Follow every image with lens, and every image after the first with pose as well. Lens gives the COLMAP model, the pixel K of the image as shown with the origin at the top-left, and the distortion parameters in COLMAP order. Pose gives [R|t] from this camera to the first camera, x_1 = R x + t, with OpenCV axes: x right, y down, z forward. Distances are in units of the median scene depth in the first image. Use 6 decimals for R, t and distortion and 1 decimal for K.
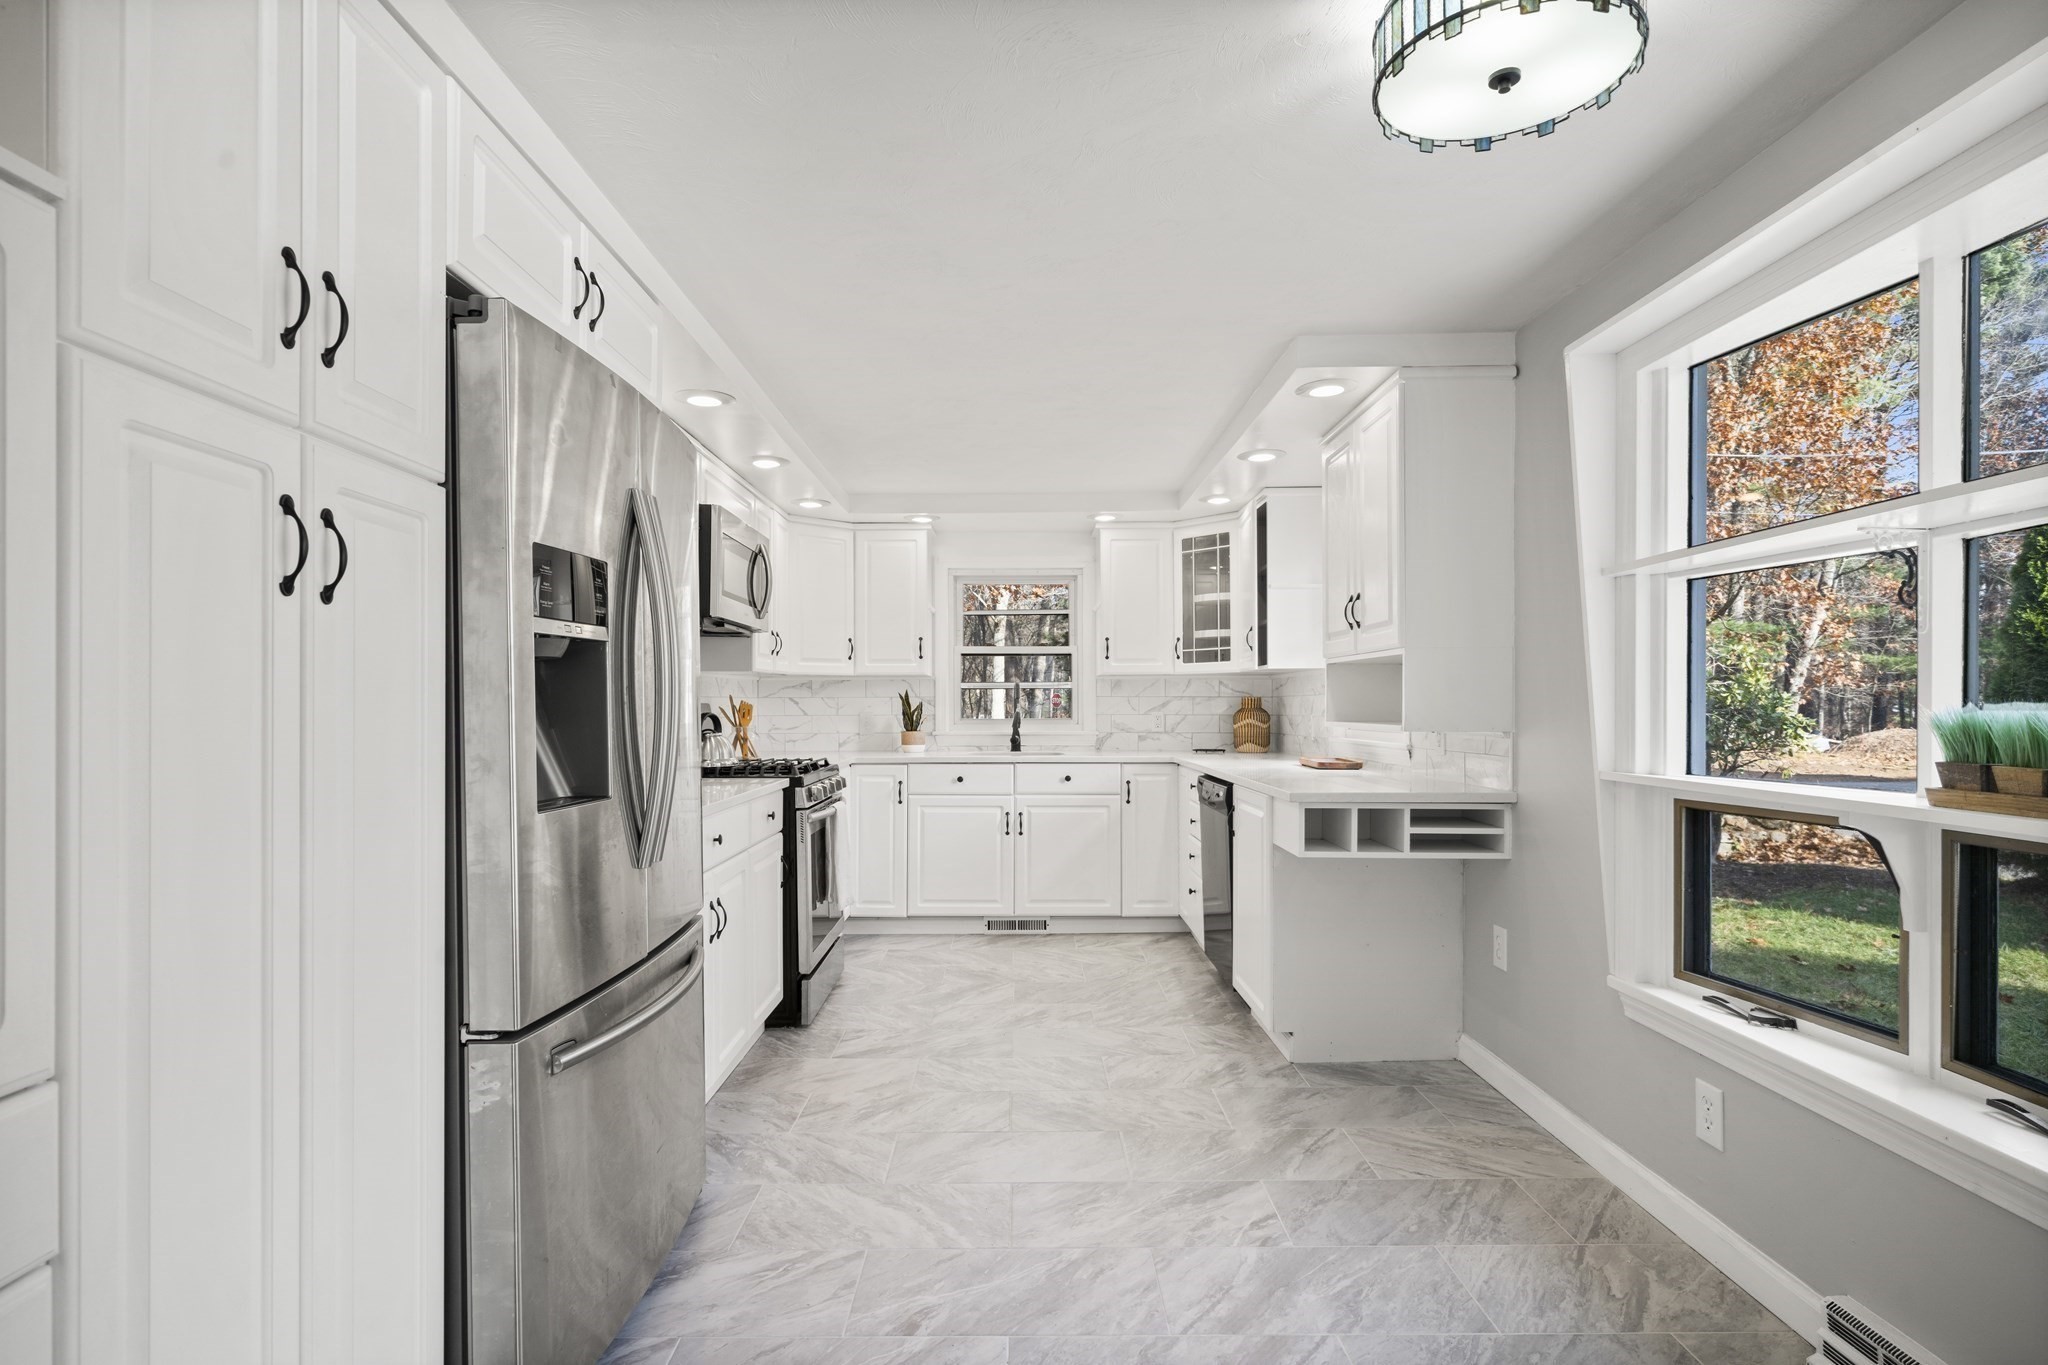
lens RADIAL K [[1048.9, 0, 1024.2], [0, 1048.9, 697.3], [0, 0, 1]] dist [0.002110, -0.000423]
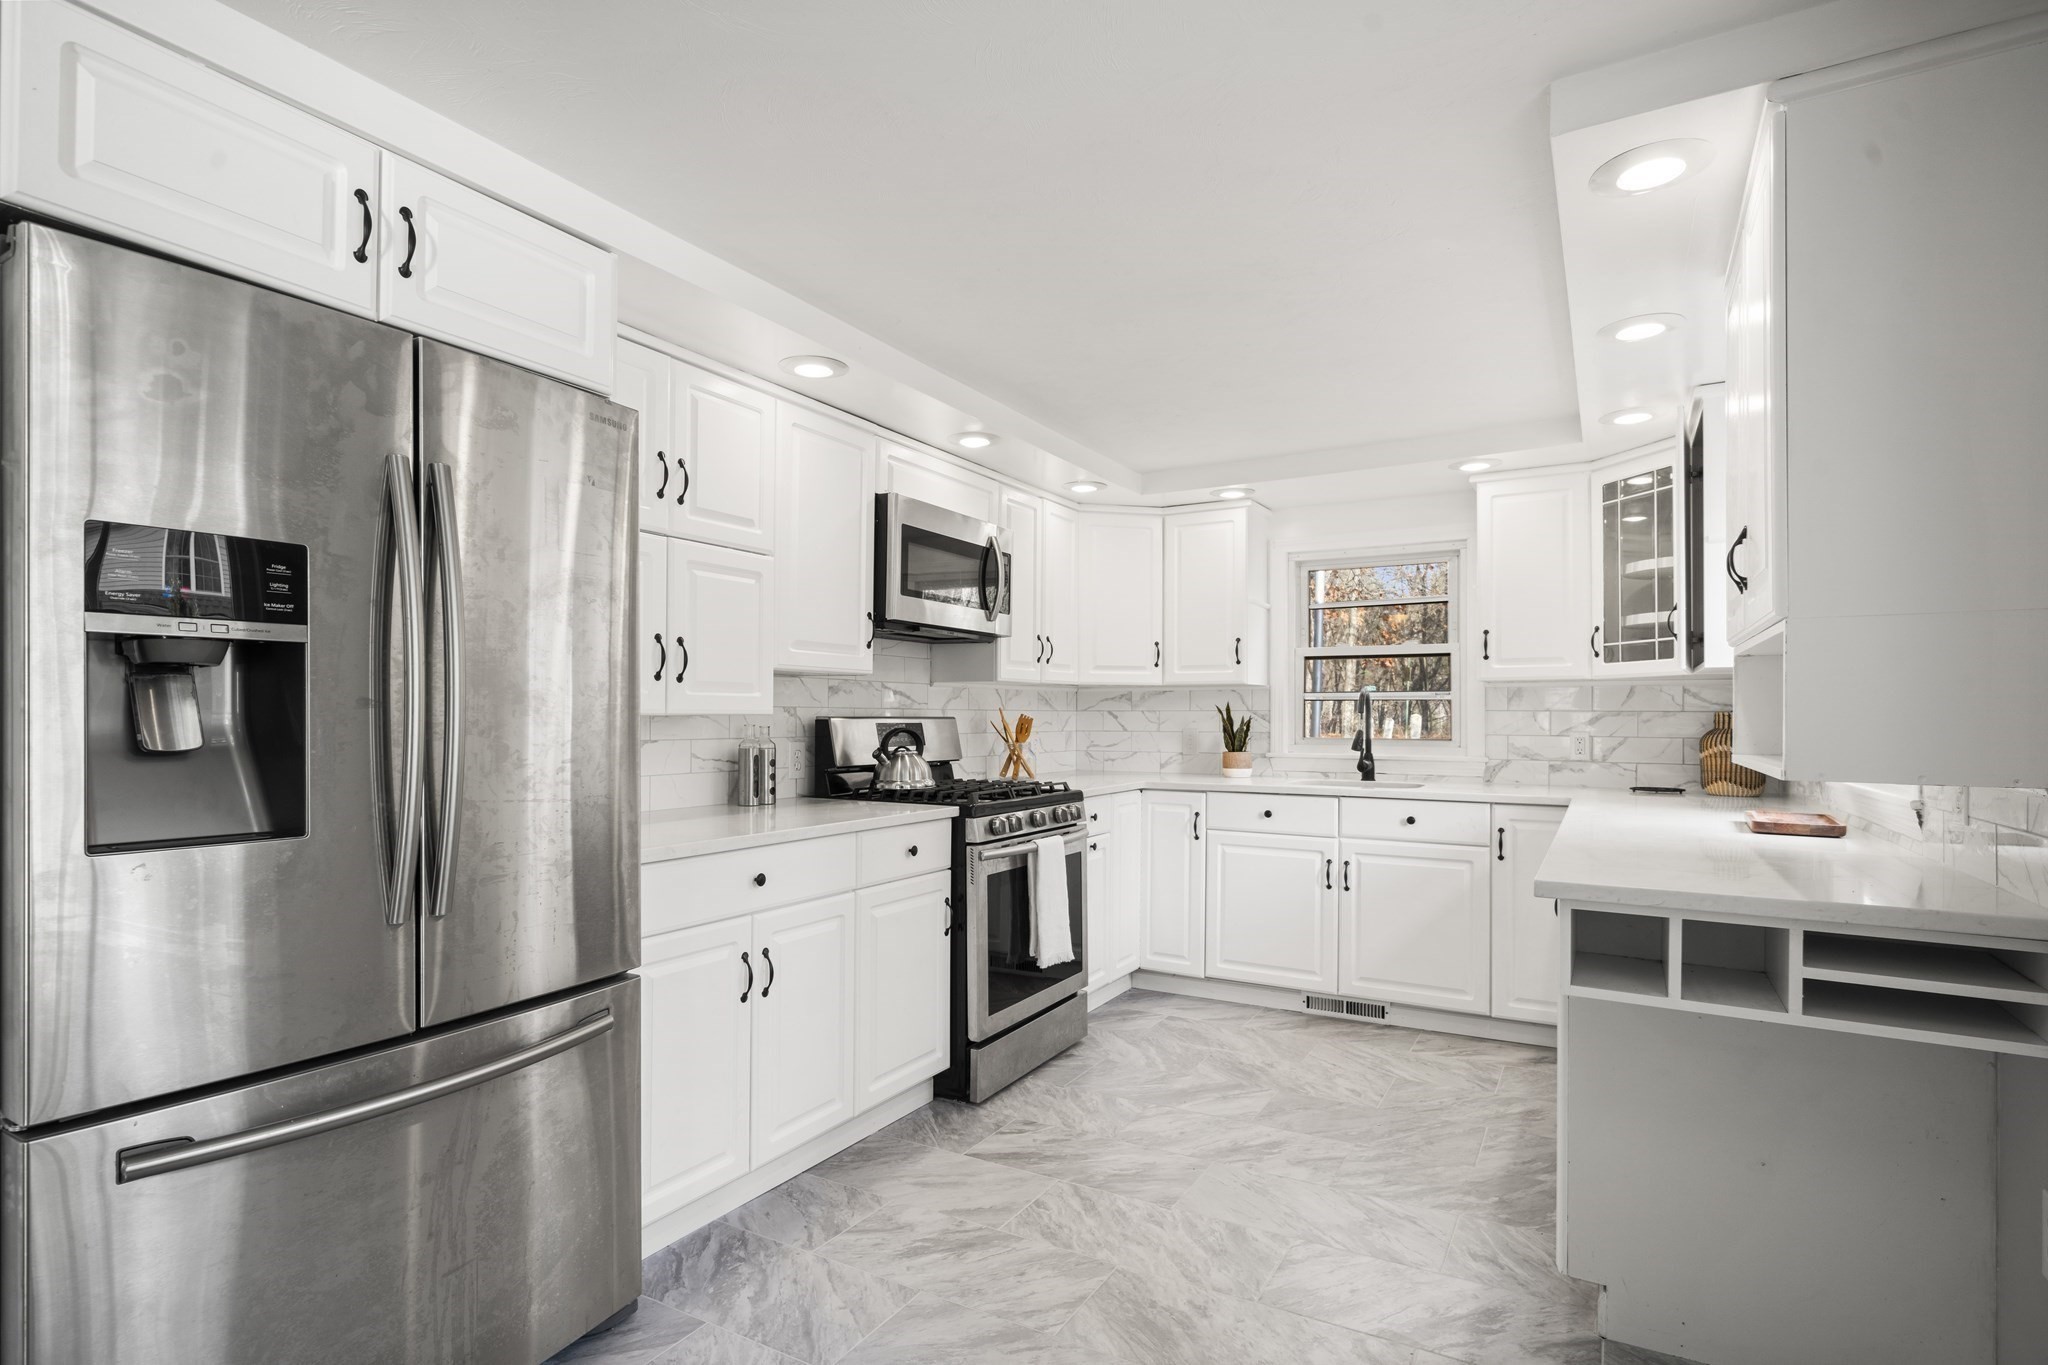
lens RADIAL K [[1048.9, 0, 1010.2], [0, 1048.9, 703.9], [0, 0, 1]] dist [0.002110, -0.000423]
pose [[0.860873, -0.000612, -0.508819, 0.176077], [-0.002674, 0.999980, -0.005727, -0.000514], [0.508813, 0.006291, 0.860854, 0.213115]]
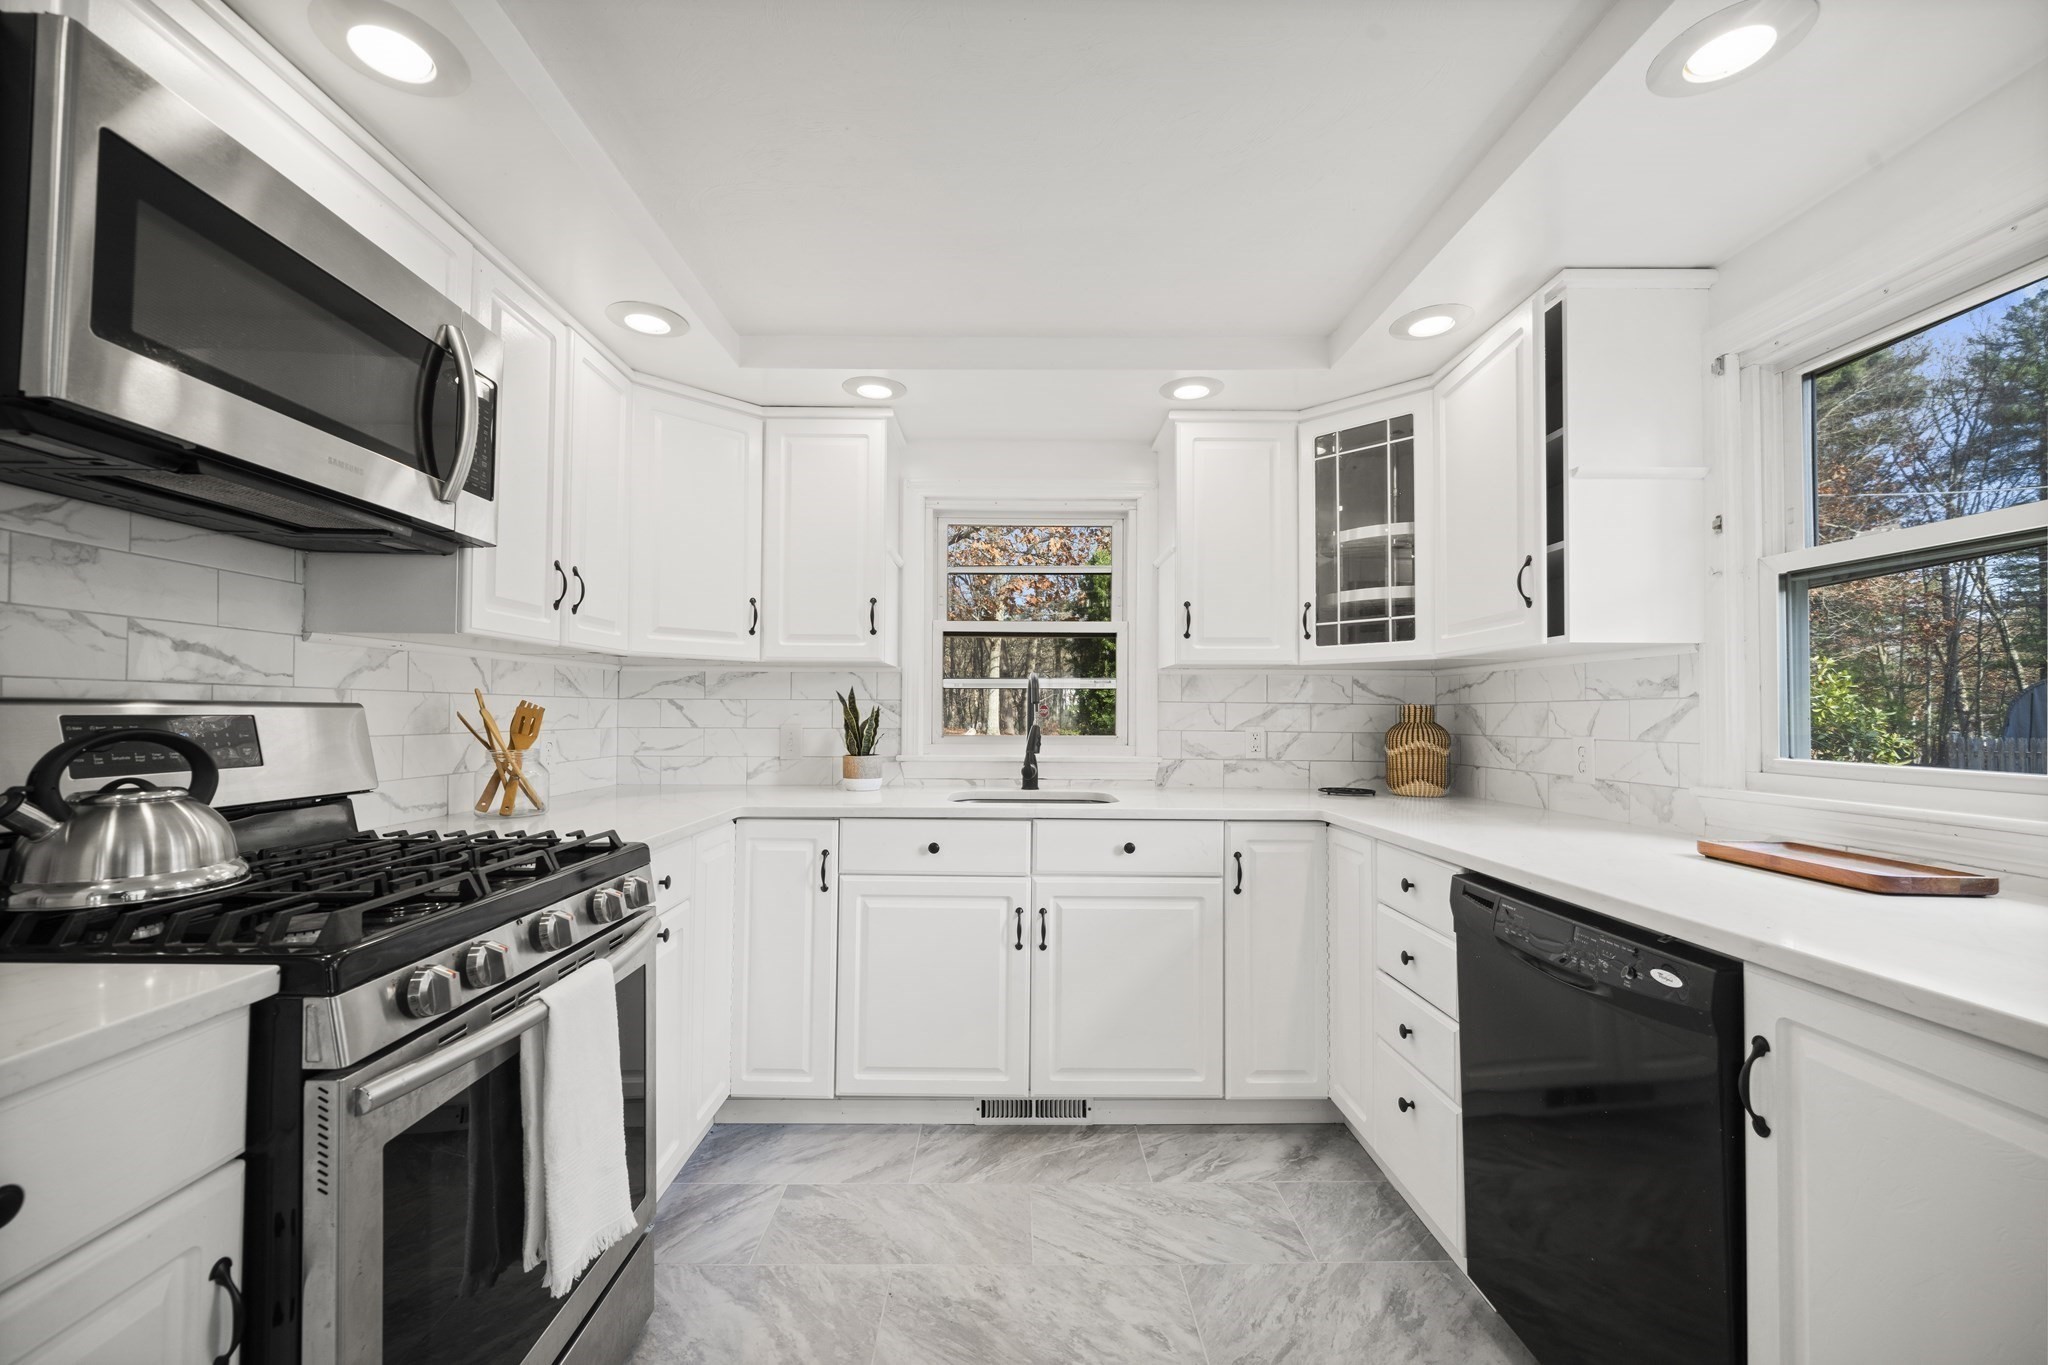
lens RADIAL K [[826.4, 0, 1016.2], [0, 826.4, 696.7], [0, 0, 1]] dist [-0.000845, 0.000642]
pose [[0.999955, 0.009191, 0.002425, -0.019632], [-0.009155, 0.999857, -0.014228, 0.004469], [-0.002555, 0.014205, 0.999896, 0.565164]]
